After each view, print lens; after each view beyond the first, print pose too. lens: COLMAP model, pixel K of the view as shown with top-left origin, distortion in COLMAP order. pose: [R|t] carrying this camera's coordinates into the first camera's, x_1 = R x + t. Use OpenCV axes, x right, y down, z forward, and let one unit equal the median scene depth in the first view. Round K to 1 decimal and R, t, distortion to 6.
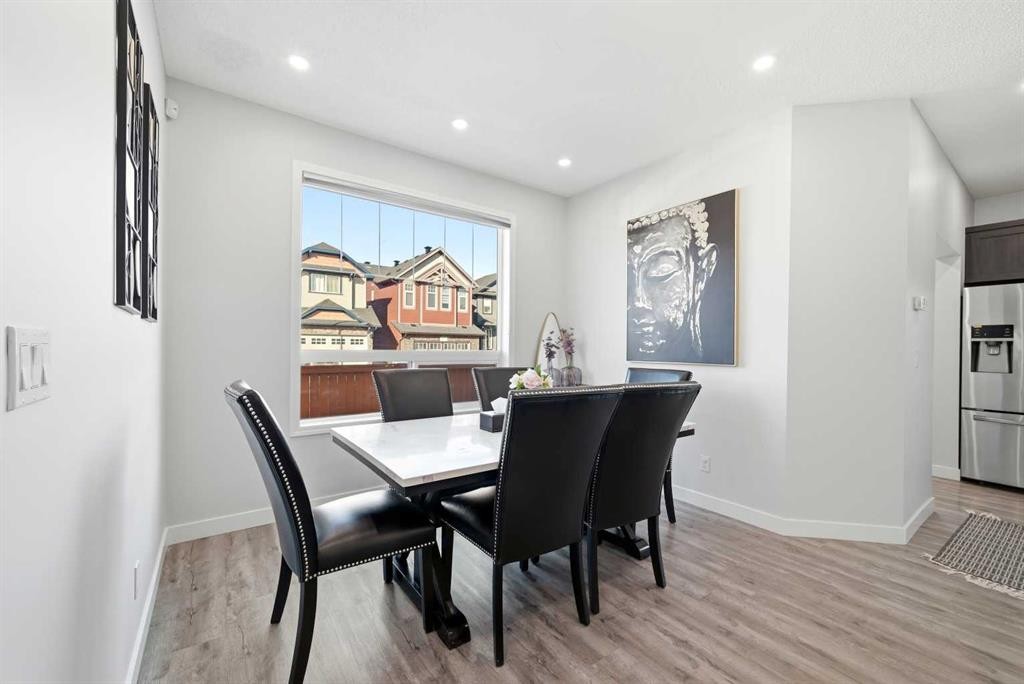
lens RADIAL K [[412.4, 0, 511.4], [0, 412.4, 343.9], [0, 0, 1]] dist [0.000539, 0.000320]
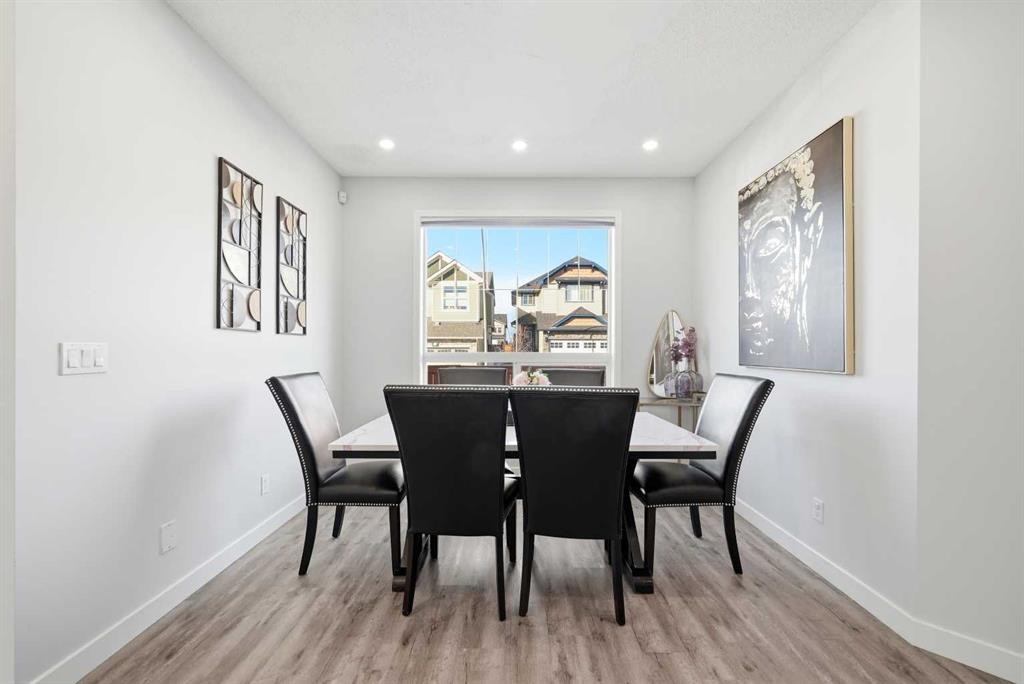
lens RADIAL K [[409.6, 0, 512.0], [0, 409.6, 342.0], [0, 0, 1]] dist [0.001566, 0.000114]
pose [[0.804843, -0.017475, -0.593231, 0.455375], [0.009880, 0.999822, -0.016047, 0.005151], [0.593406, 0.007054, 0.804872, 0.107995]]
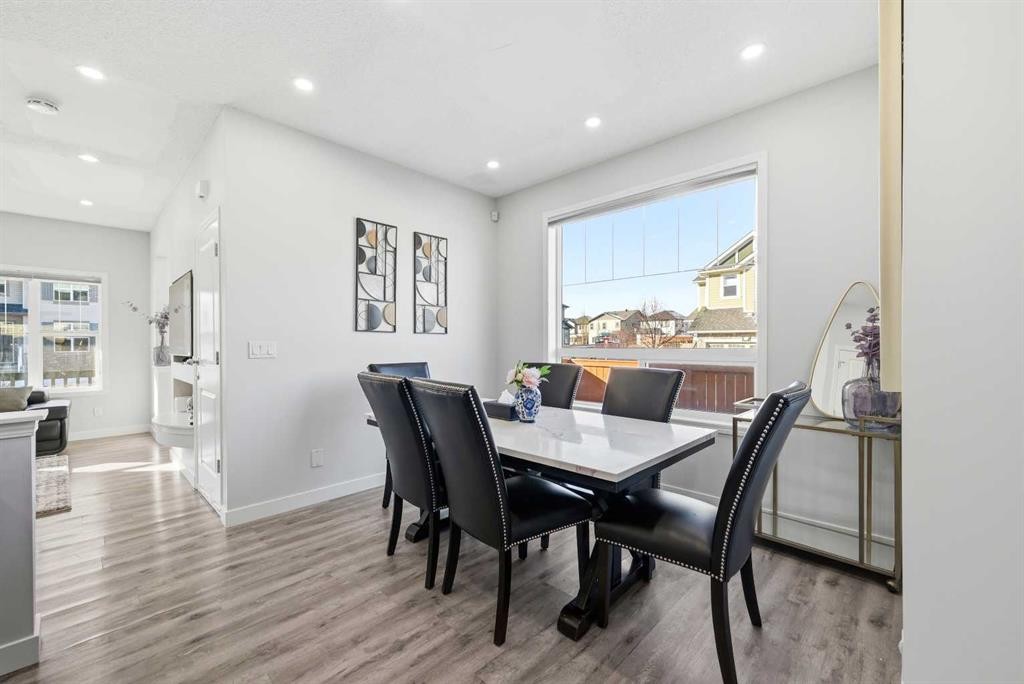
lens RADIAL K [[412.2, 0, 512.1], [0, 412.2, 340.7], [0, 0, 1]] dist [0.002082, 0.000180]
pose [[0.175239, -0.016822, -0.984382, 0.754194], [0.010092, 0.999832, -0.015289, 0.010840], [0.984474, -0.007256, 0.175379, 0.577371]]
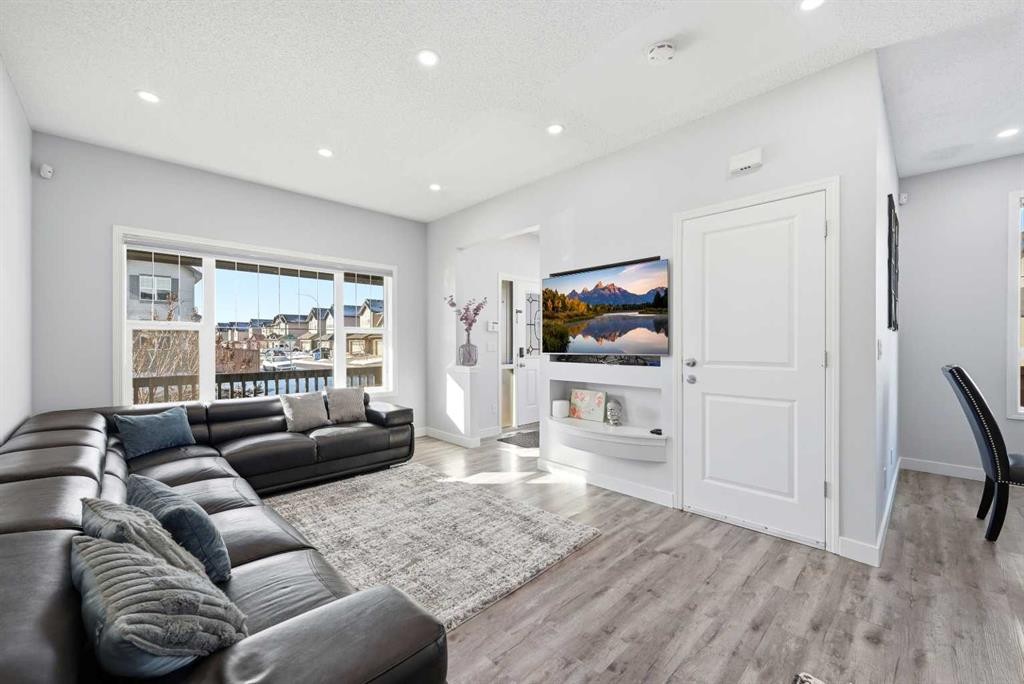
lens RADIAL K [[404.8, 0, 514.0], [0, 404.8, 346.3], [0, 0, 1]] dist [0.000757, -0.000180]
pose [[0.144112, -0.001072, -0.989561, 0.396432], [0.004898, 0.999988, -0.000370, 0.002739], [0.989549, -0.004793, 0.144115, -0.555867]]
